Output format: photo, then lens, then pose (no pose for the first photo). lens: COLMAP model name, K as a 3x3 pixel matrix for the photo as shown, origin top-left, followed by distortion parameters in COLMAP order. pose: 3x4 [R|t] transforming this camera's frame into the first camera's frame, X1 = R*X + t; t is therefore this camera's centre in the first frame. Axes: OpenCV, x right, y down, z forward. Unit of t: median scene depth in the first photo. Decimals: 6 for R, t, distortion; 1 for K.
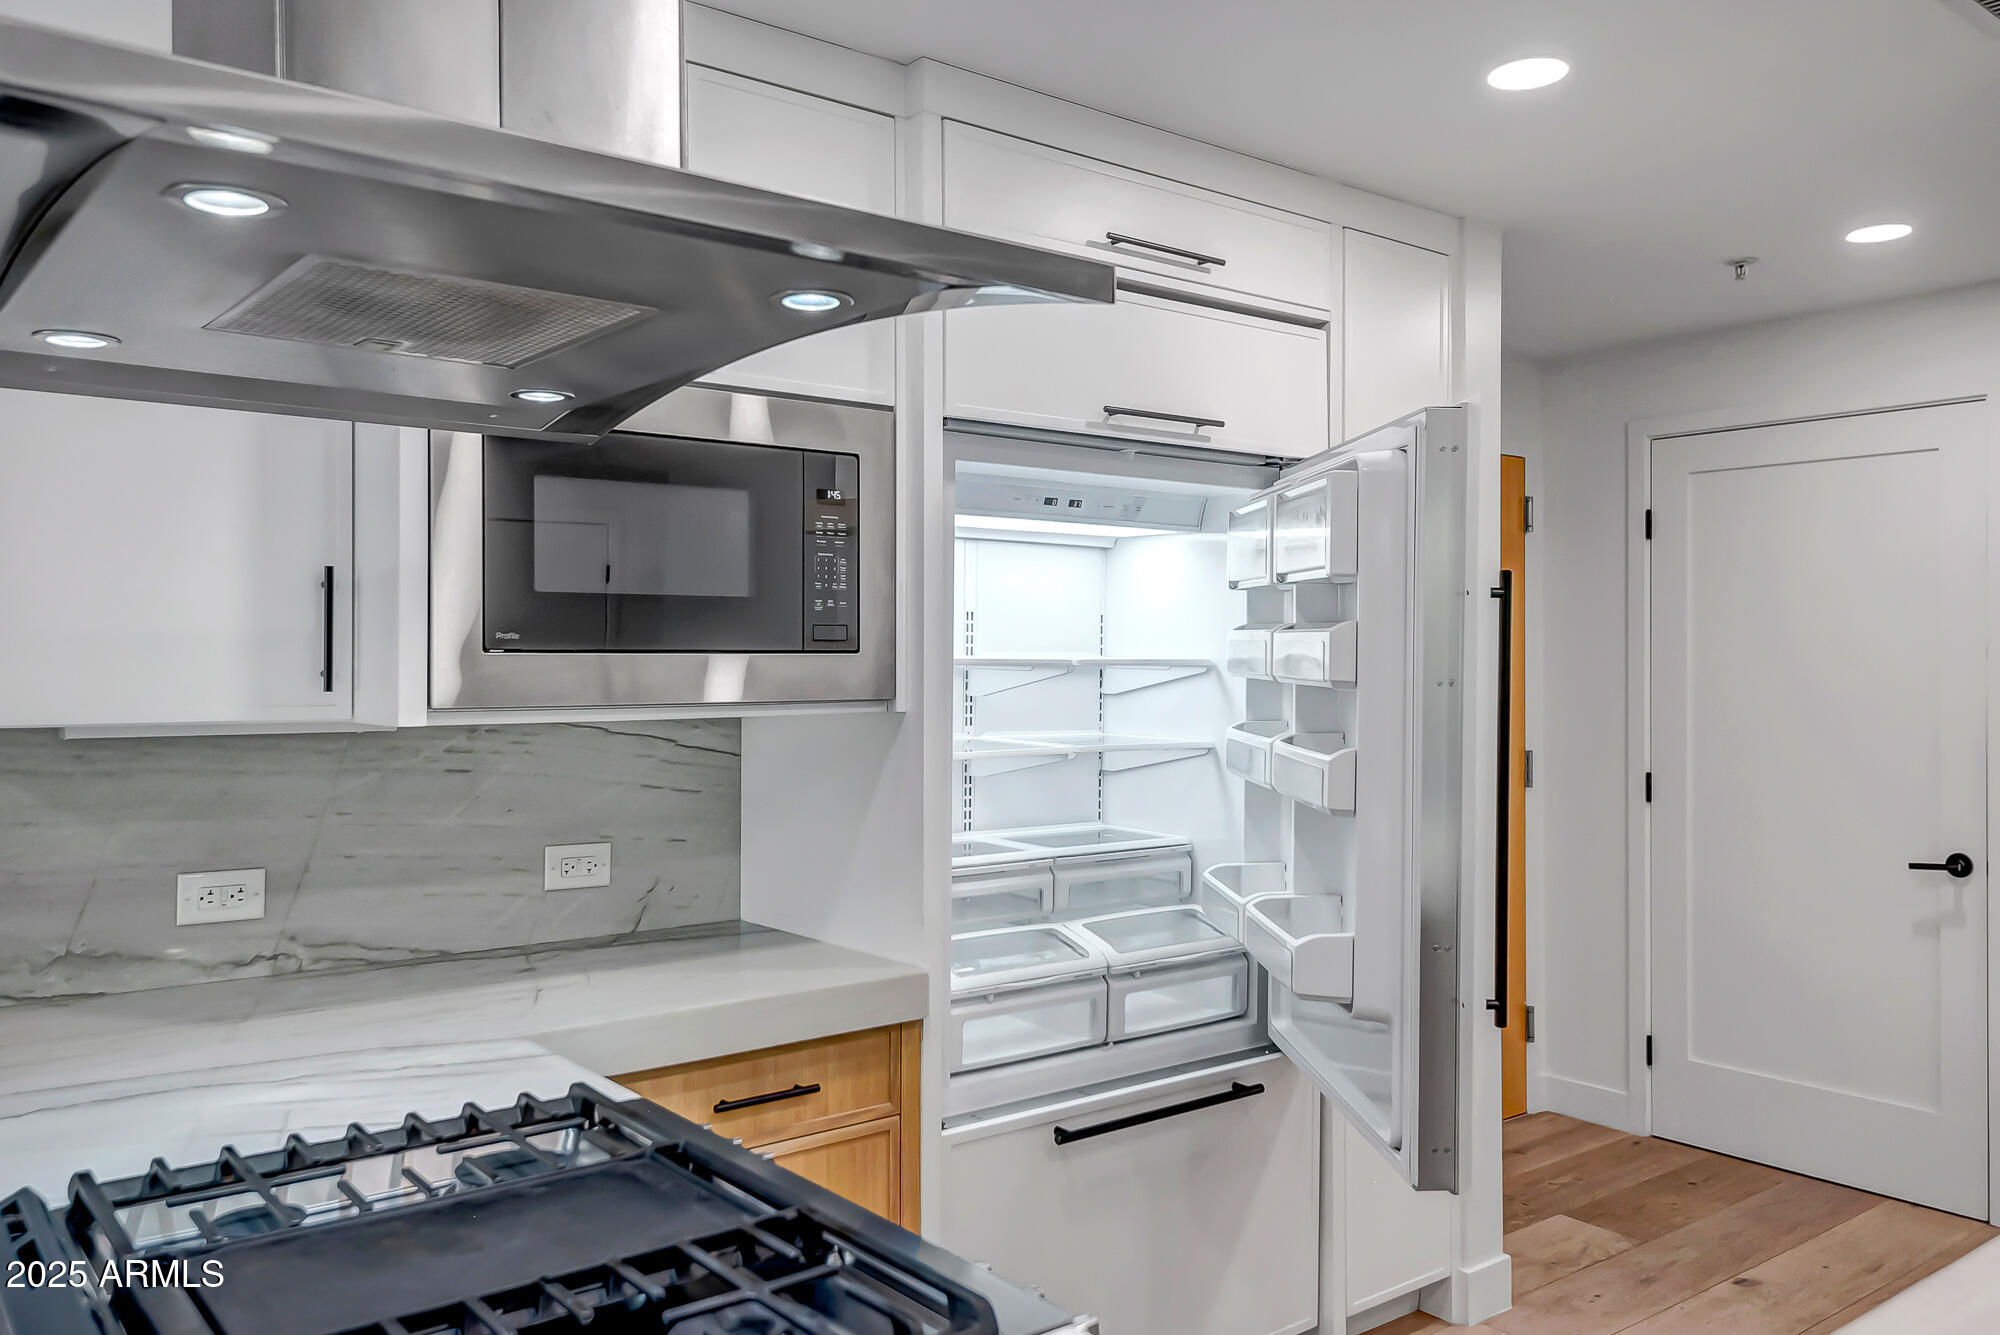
lens RADIAL K [[1518.1, 0, 1000.0], [0, 1518.1, 667.5], [0, 0, 1]] dist [0.015380, -0.001423]
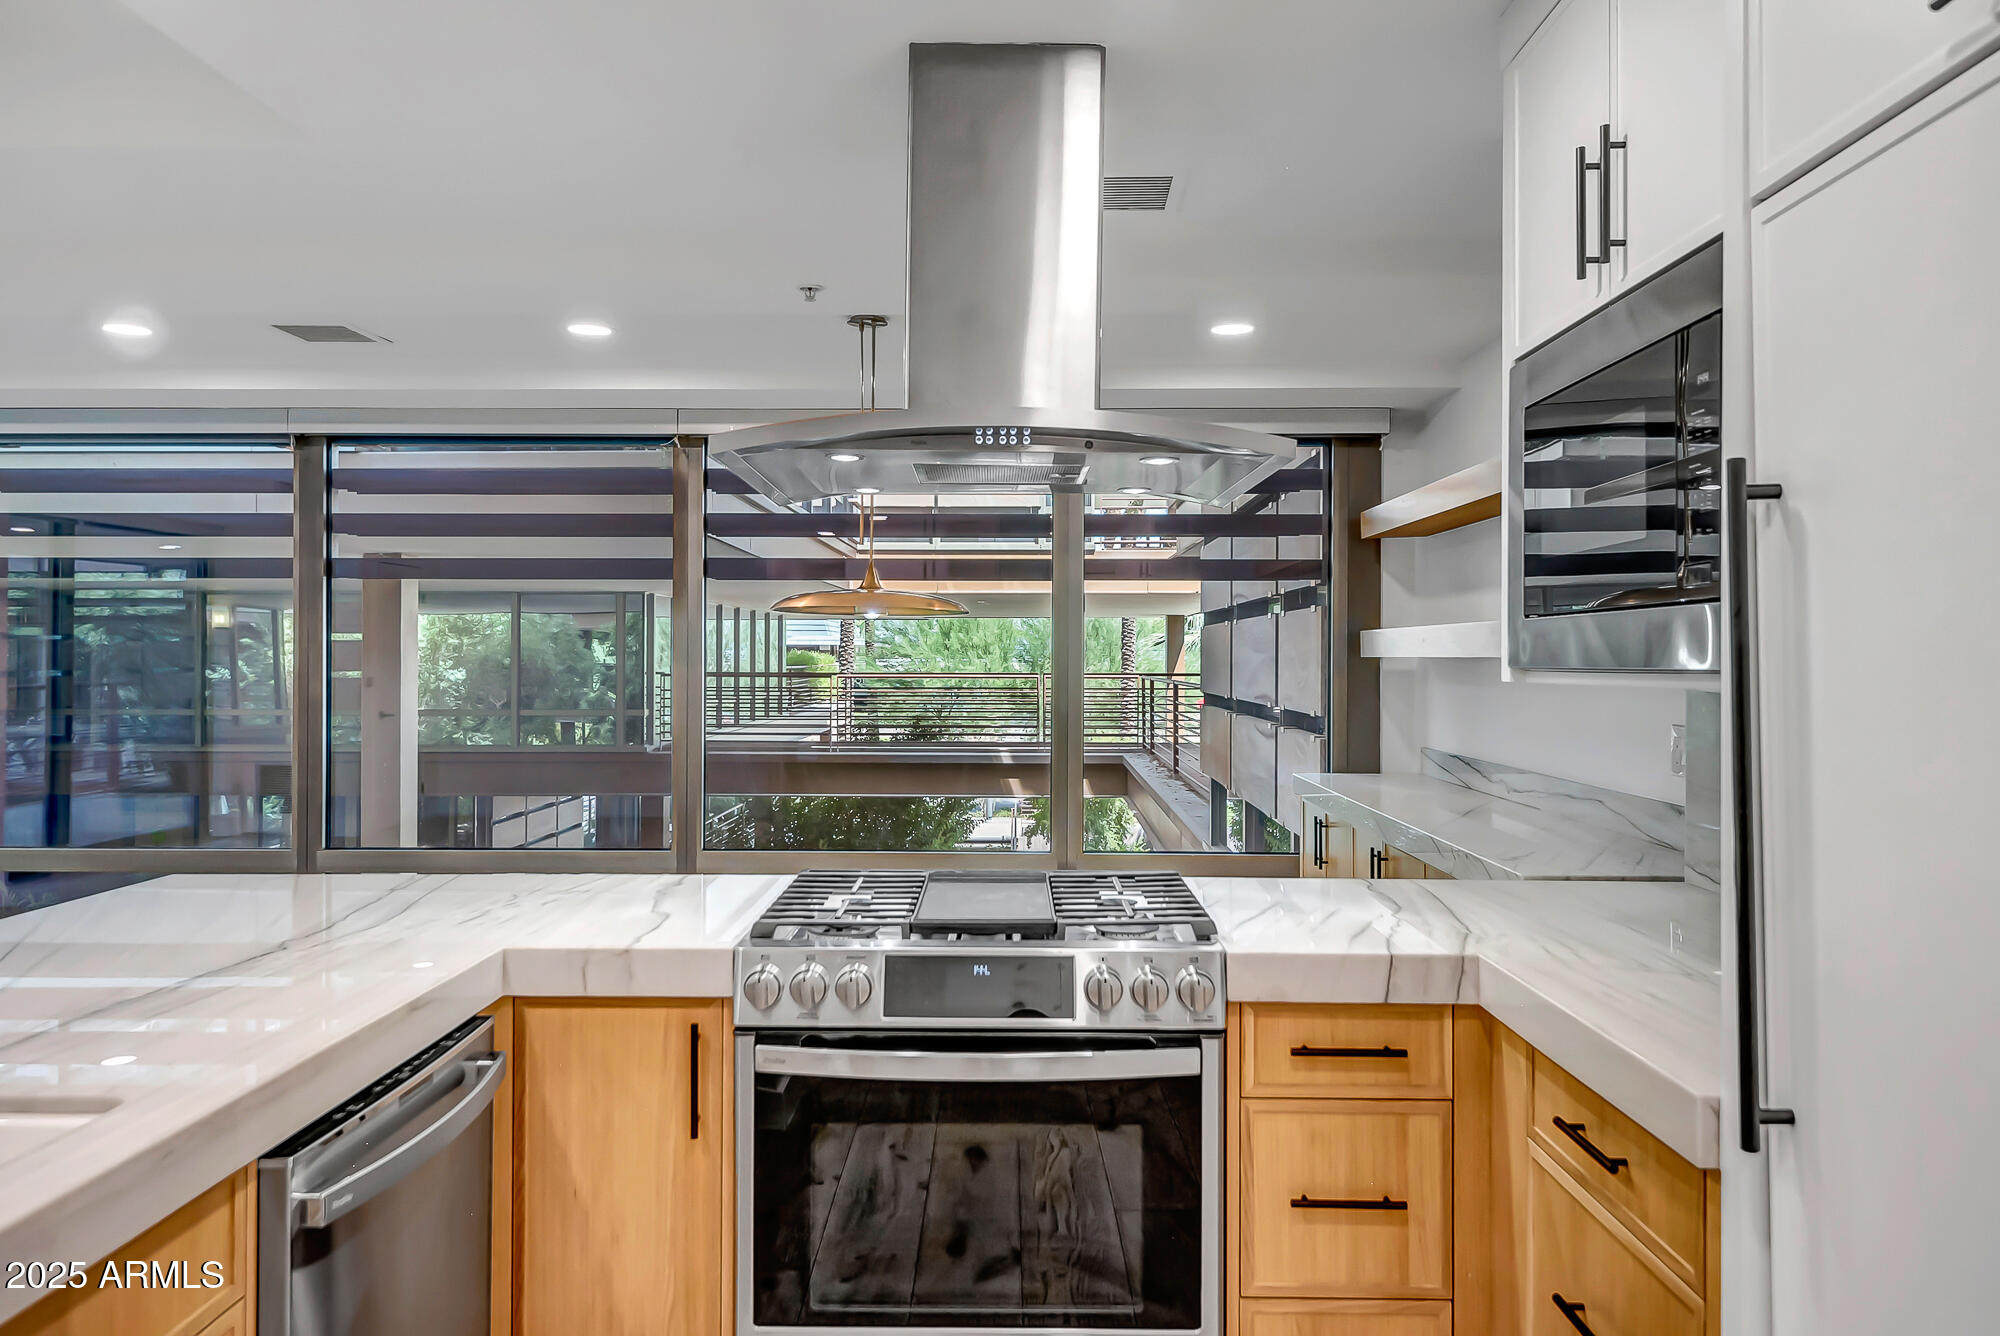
lens RADIAL K [[1380.1, 0, 1001.5], [0, 1380.1, 656.6], [0, 0, 1]] dist [0.005953, -0.001949]
pose [[-0.638857, -0.001390, -0.769324, 0.596334], [-0.003274, 0.999994, 0.000912, 0.016561], [0.769318, 0.003101, -0.638858, 1.158292]]
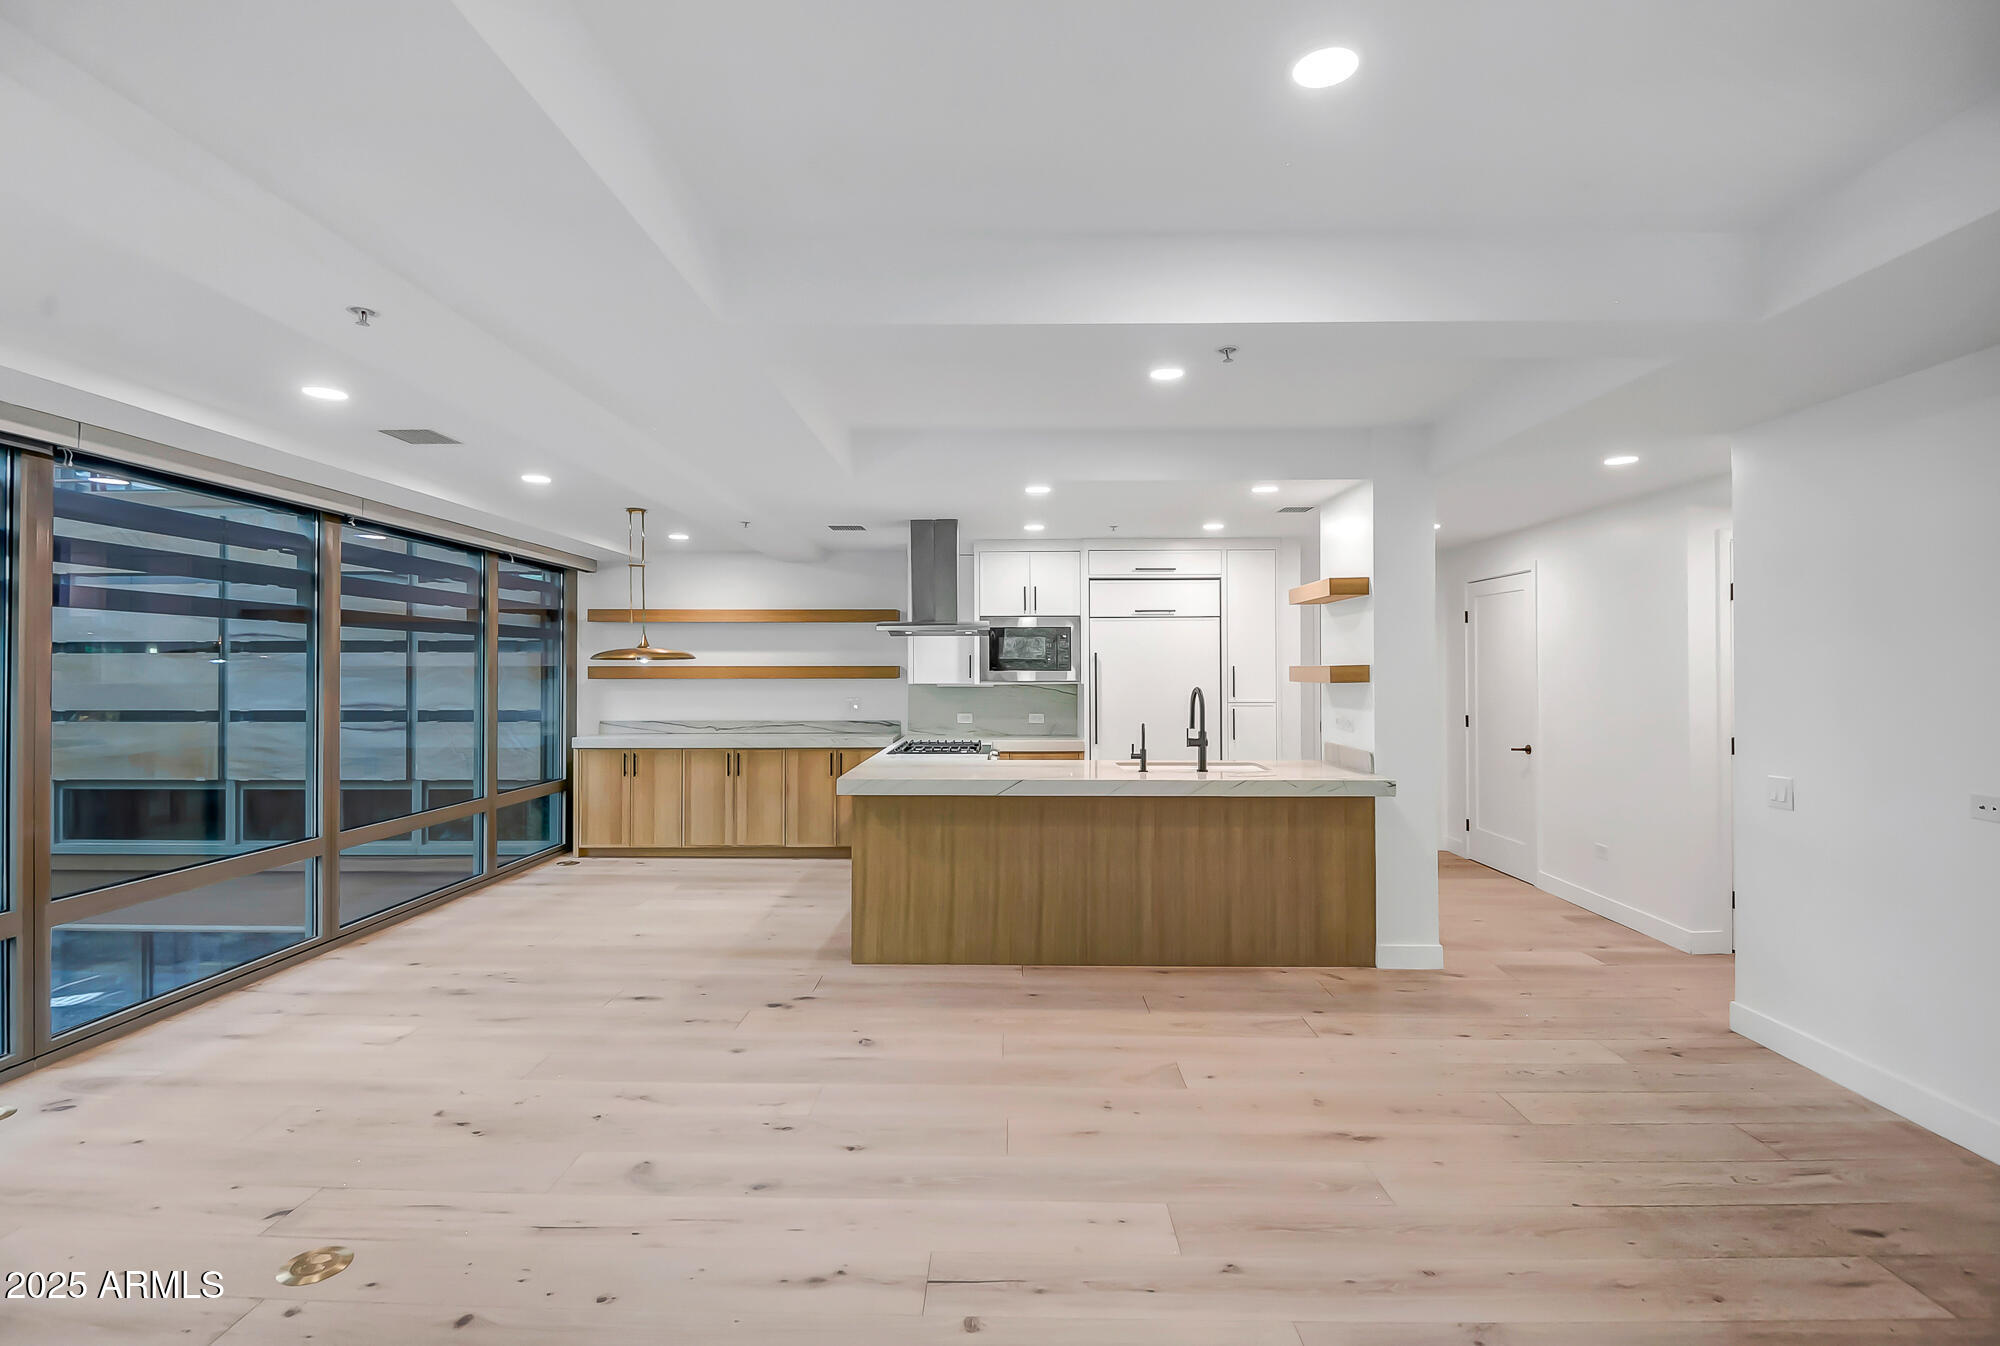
lens RADIAL K [[948.0, 0, 995.0], [0, 948.0, 667.4], [0, 0, 1]] dist [-0.000927, -0.000761]
pose [[0.772815, -0.002387, -0.634627, 1.557105], [0.000491, 0.999995, -0.003163, -0.010038], [0.634631, 0.002133, 0.772812, -1.368259]]
